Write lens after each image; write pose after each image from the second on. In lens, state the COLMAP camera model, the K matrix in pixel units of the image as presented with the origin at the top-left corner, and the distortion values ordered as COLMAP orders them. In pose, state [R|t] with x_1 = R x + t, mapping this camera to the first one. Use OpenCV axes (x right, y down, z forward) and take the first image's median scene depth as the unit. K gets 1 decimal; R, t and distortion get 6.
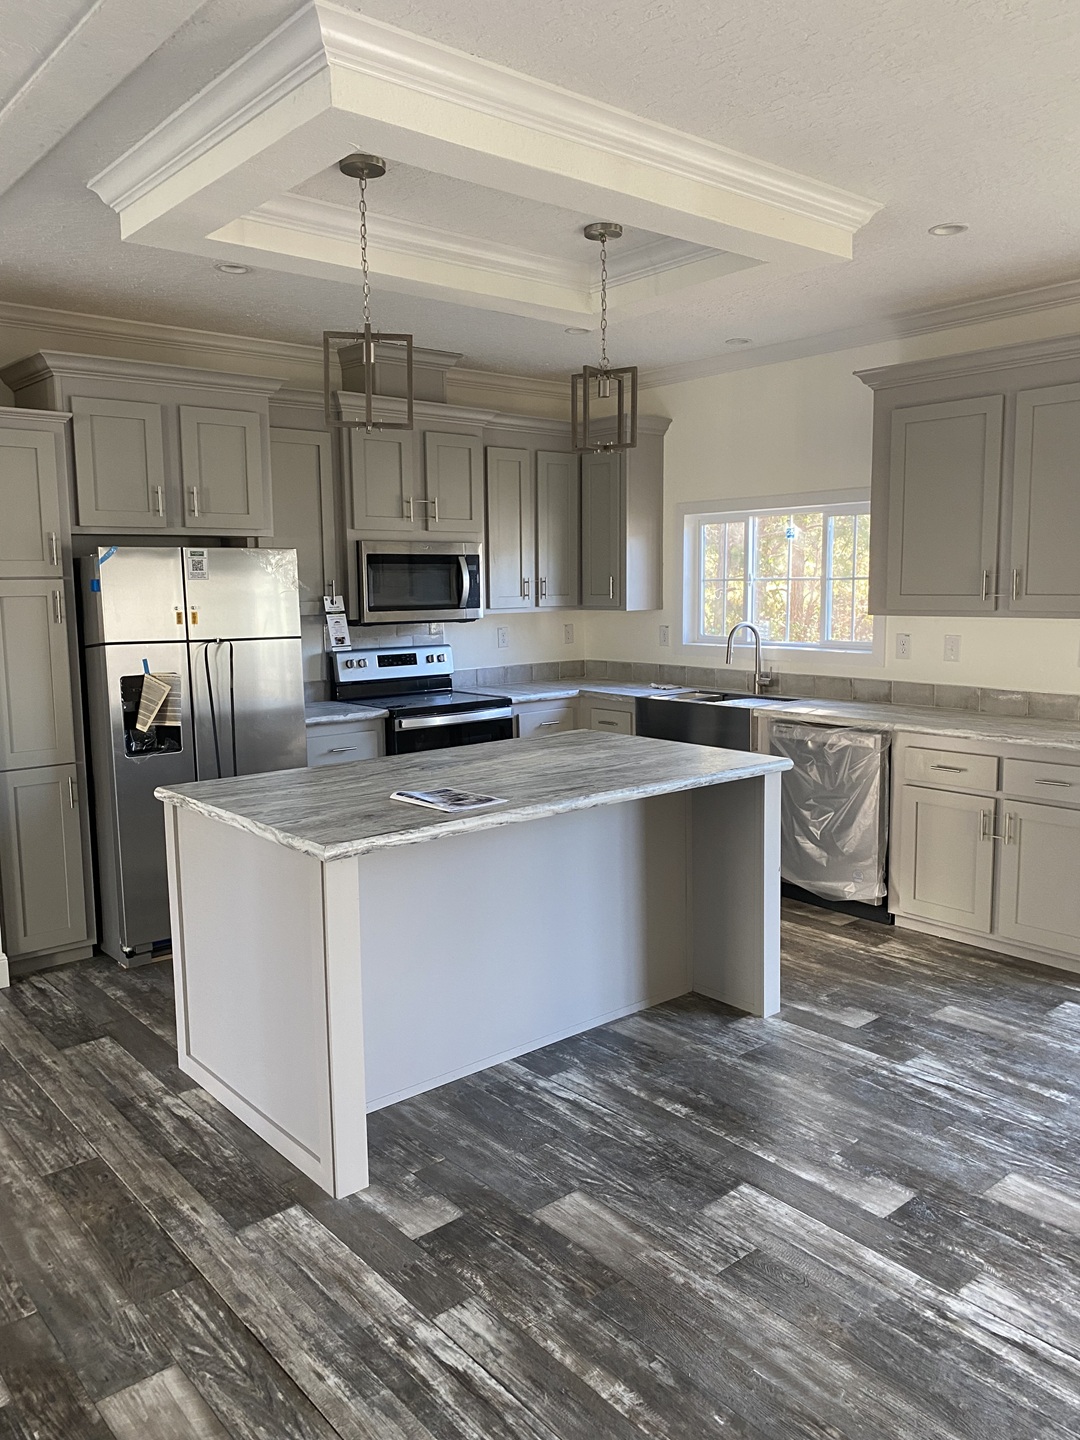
lens RADIAL K [[1090.1, 0, 532.5], [0, 1090.1, 696.2], [0, 0, 1]] dist [0.037621, -0.020471]
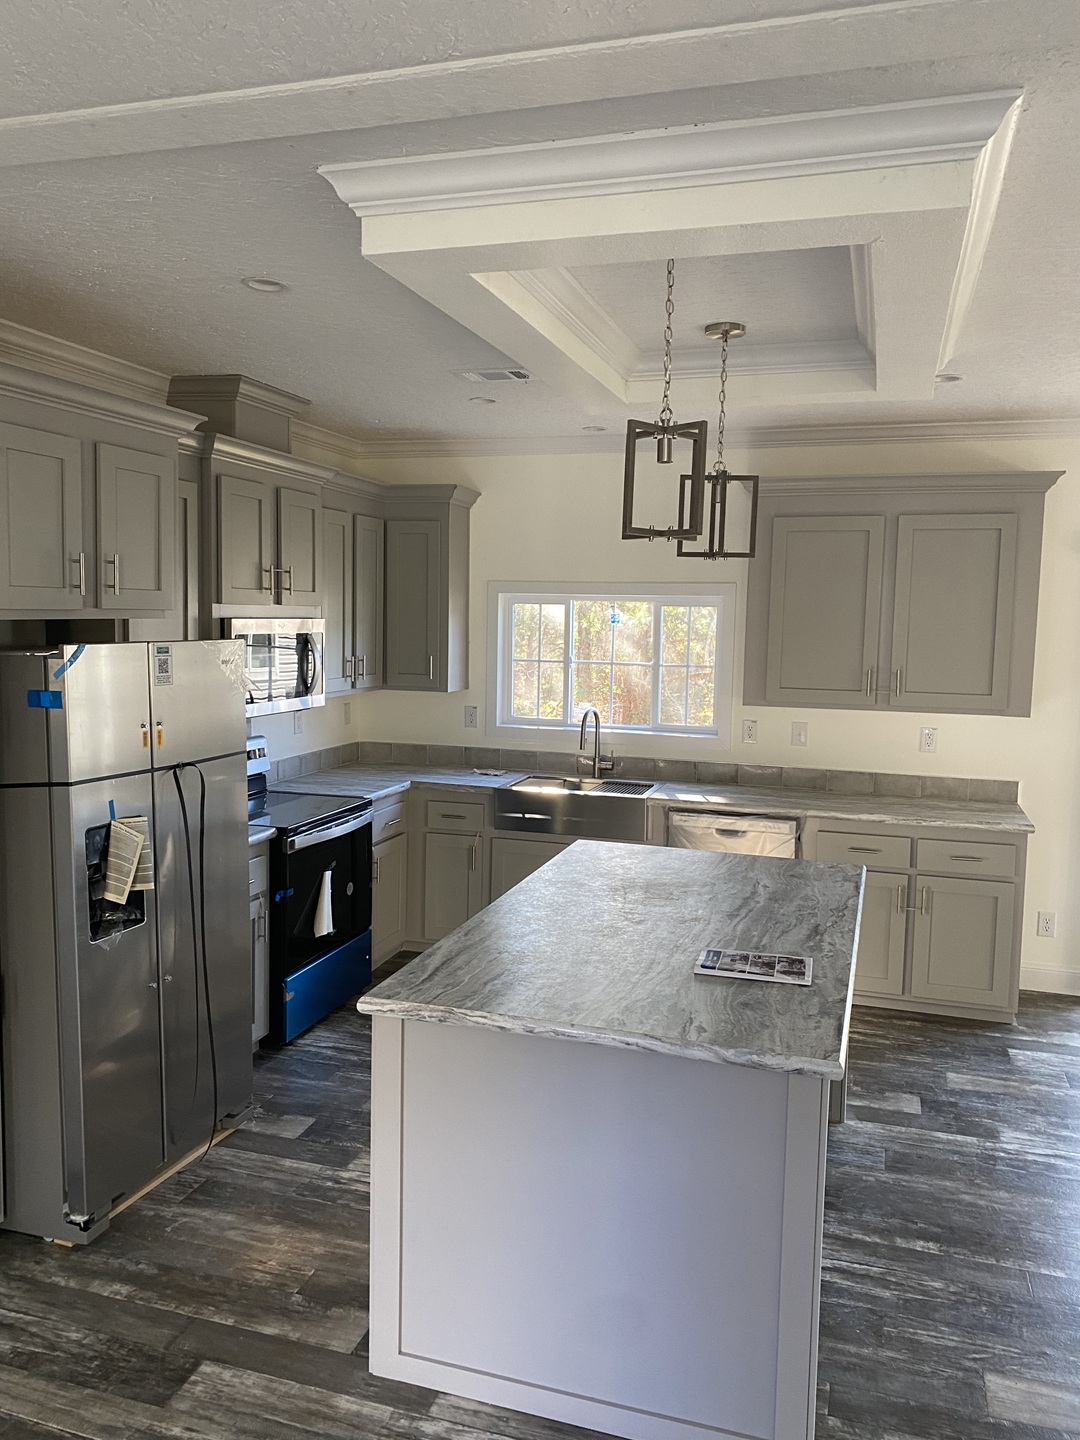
lens RADIAL K [[1090.1, 0, 509.6], [0, 1090.1, 703.1], [0, 0, 1]] dist [0.037621, -0.020471]
pose [[0.841645, -0.018551, 0.539713, -0.521368], [0.028061, 0.999562, -0.009402, -0.083100], [-0.539302, 0.023058, 0.841796, 0.262029]]
